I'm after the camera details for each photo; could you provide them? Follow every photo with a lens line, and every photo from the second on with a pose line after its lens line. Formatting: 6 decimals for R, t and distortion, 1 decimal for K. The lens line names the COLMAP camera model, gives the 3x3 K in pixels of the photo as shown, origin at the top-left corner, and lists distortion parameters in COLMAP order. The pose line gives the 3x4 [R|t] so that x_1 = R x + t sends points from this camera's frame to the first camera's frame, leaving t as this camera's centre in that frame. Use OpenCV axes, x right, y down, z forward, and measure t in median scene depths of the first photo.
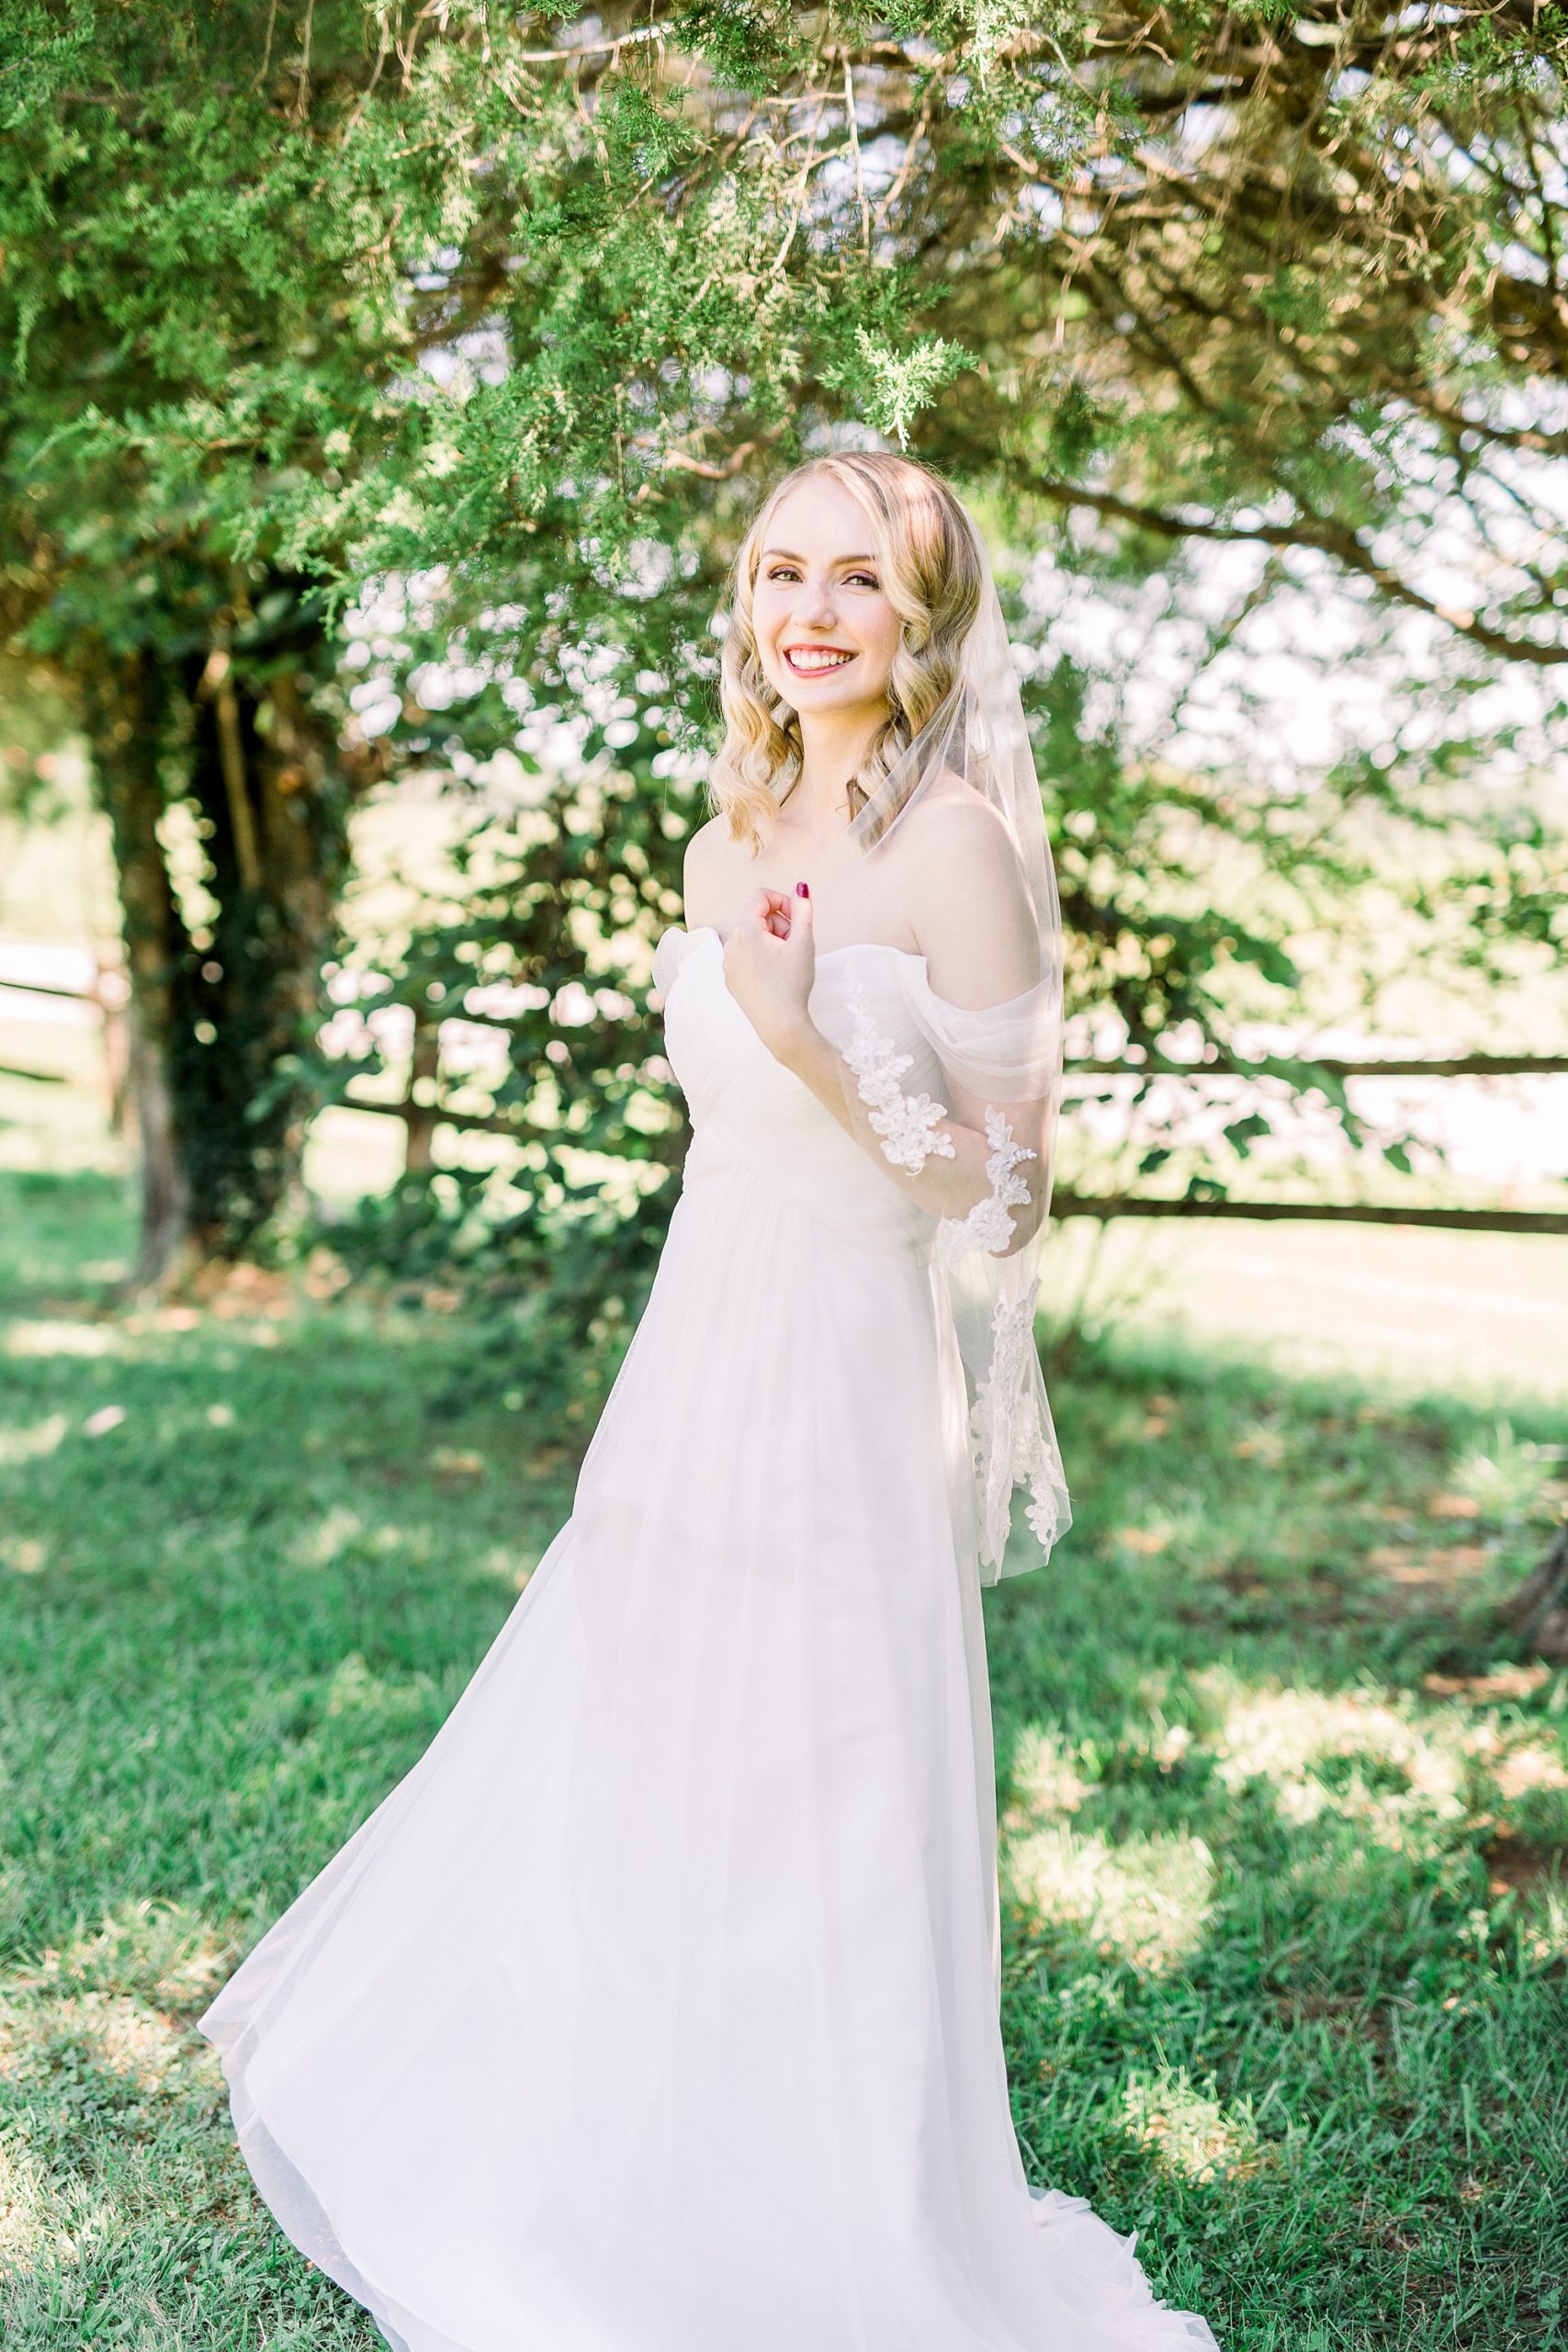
lens RADIAL K [[3463.6, 0, 708.4], [0, 3463.6, 1091.9], [0, 0, 1]] dist [0.110049, 0.032432]
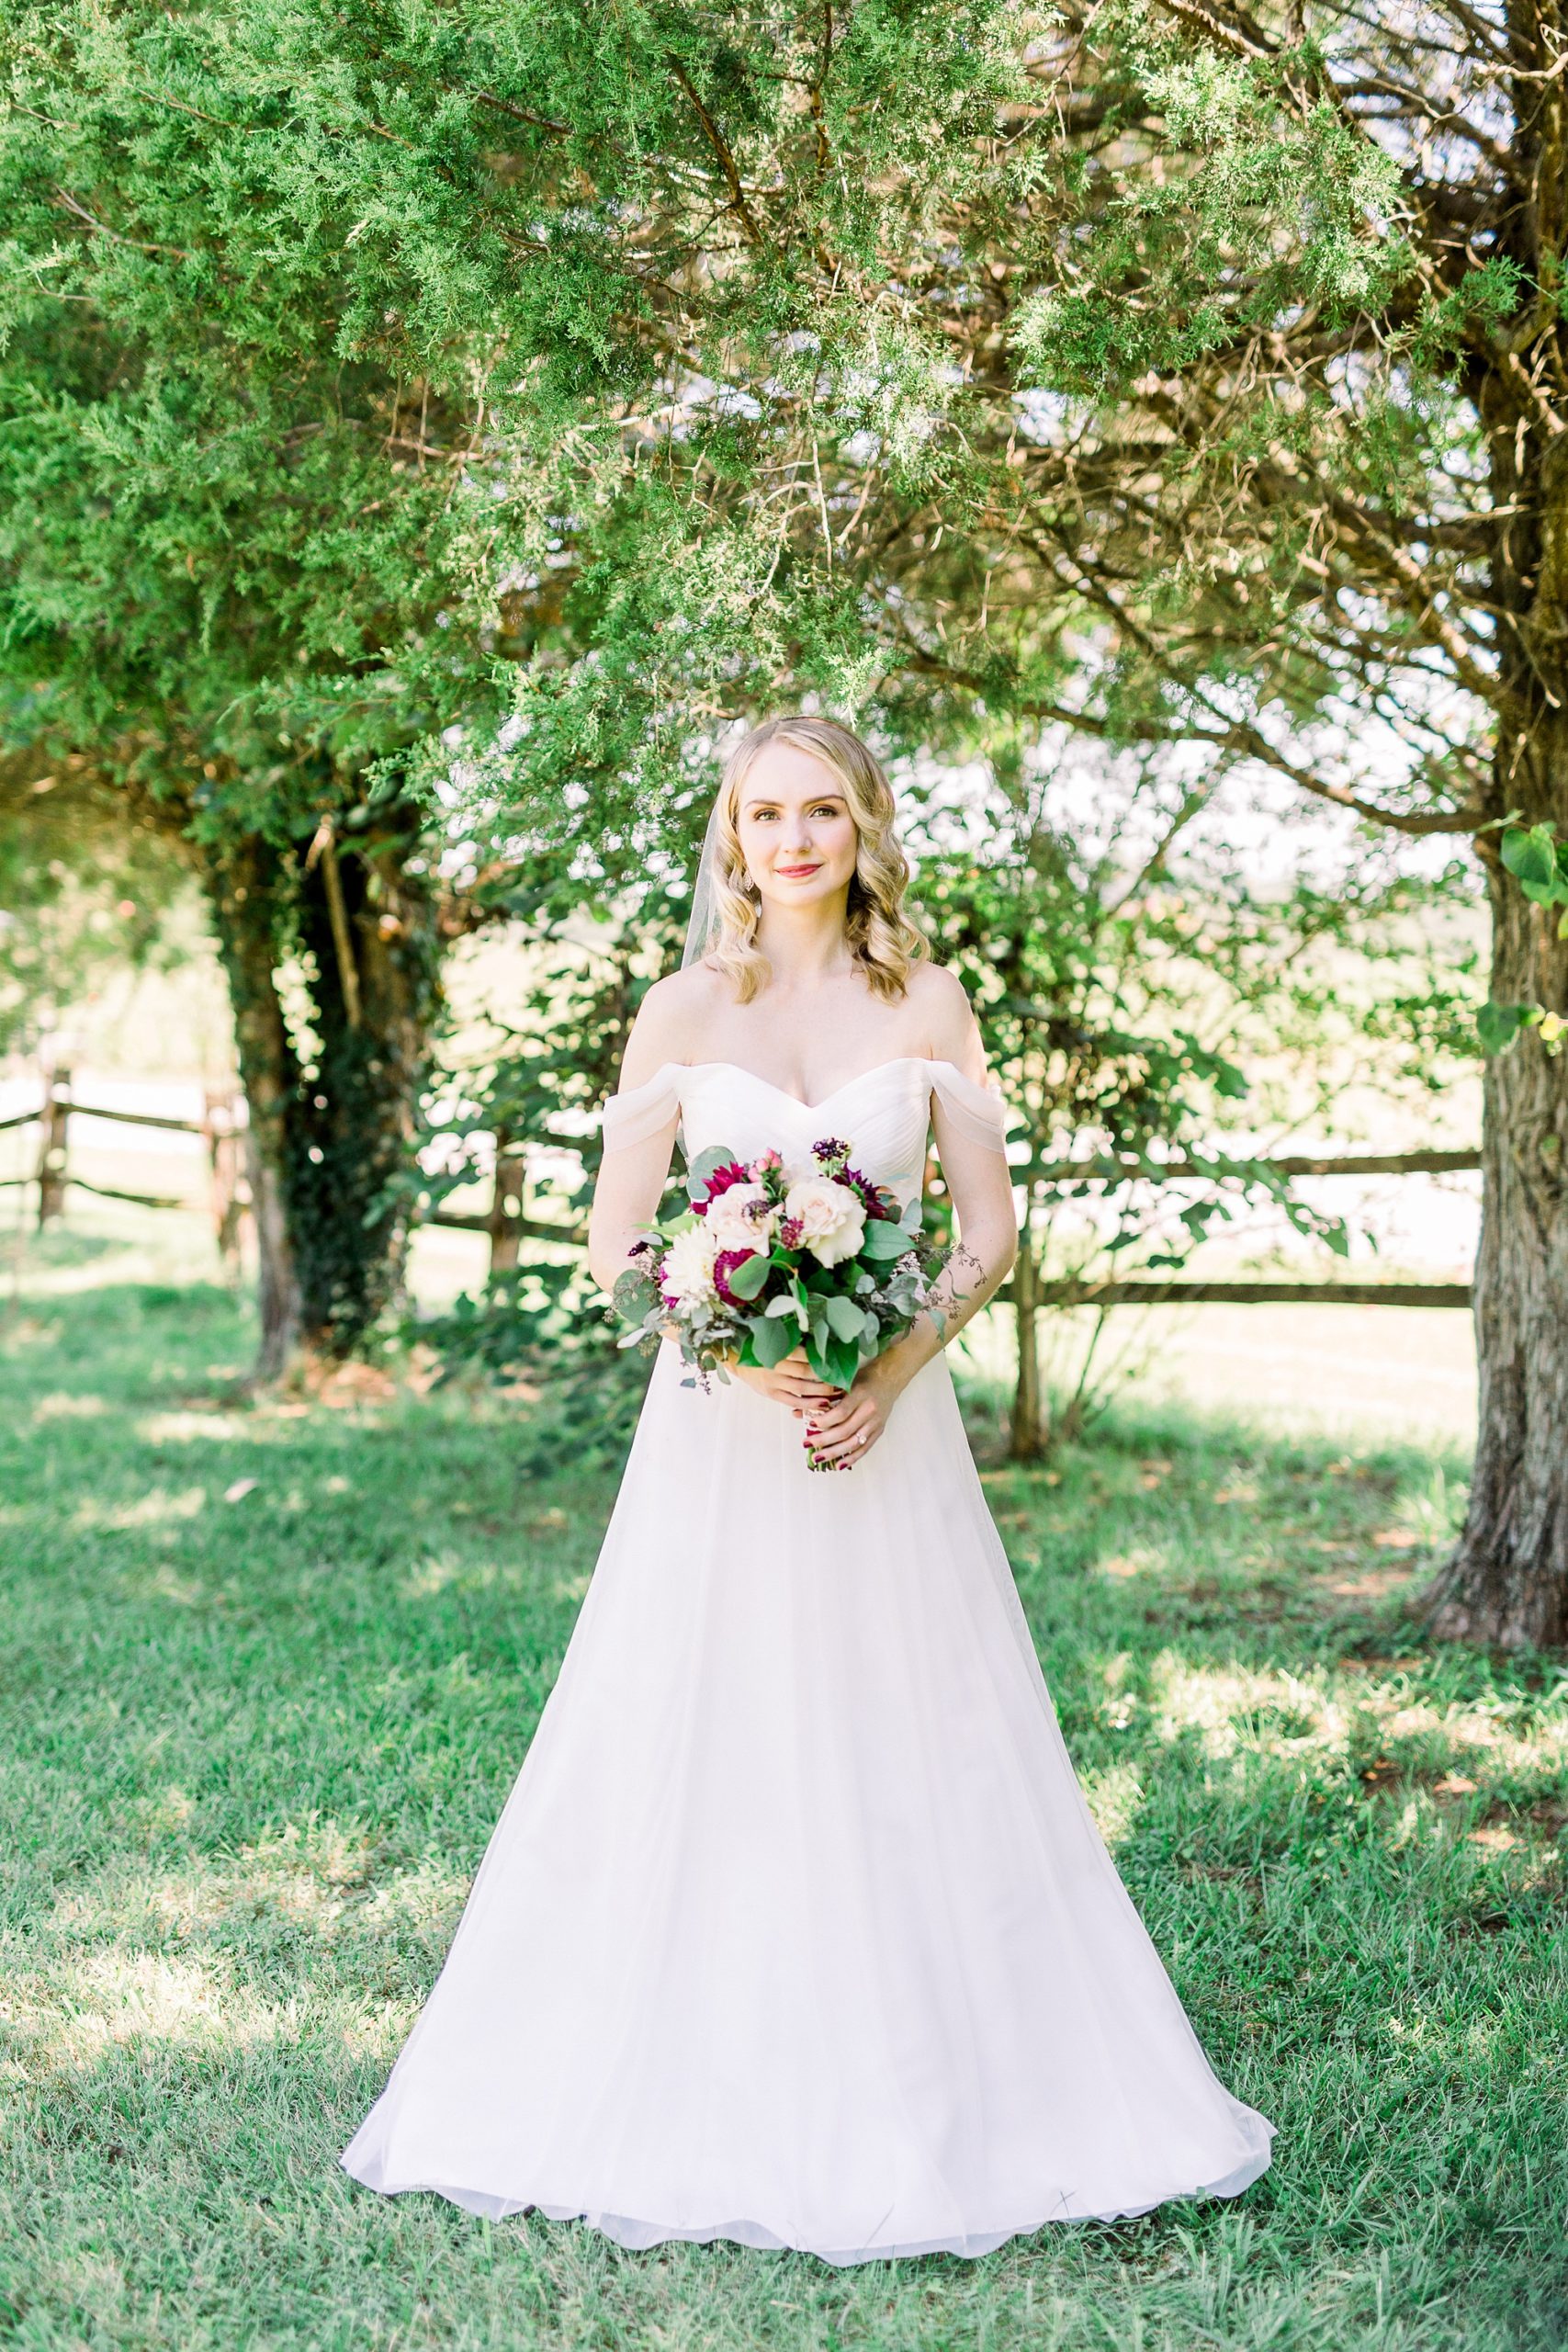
lens RADIAL K [[3461.9, 0, 784.0], [0, 3461.9, 1176.0], [0, 0, 1]] dist [0.205693, -0.023143]
pose [[0.999846, -0.017567, 0.000160, 0.009373], [0.017567, 0.999782, -0.011240, 0.006462], [0.000037, 0.011242, 0.999937, -0.164416]]
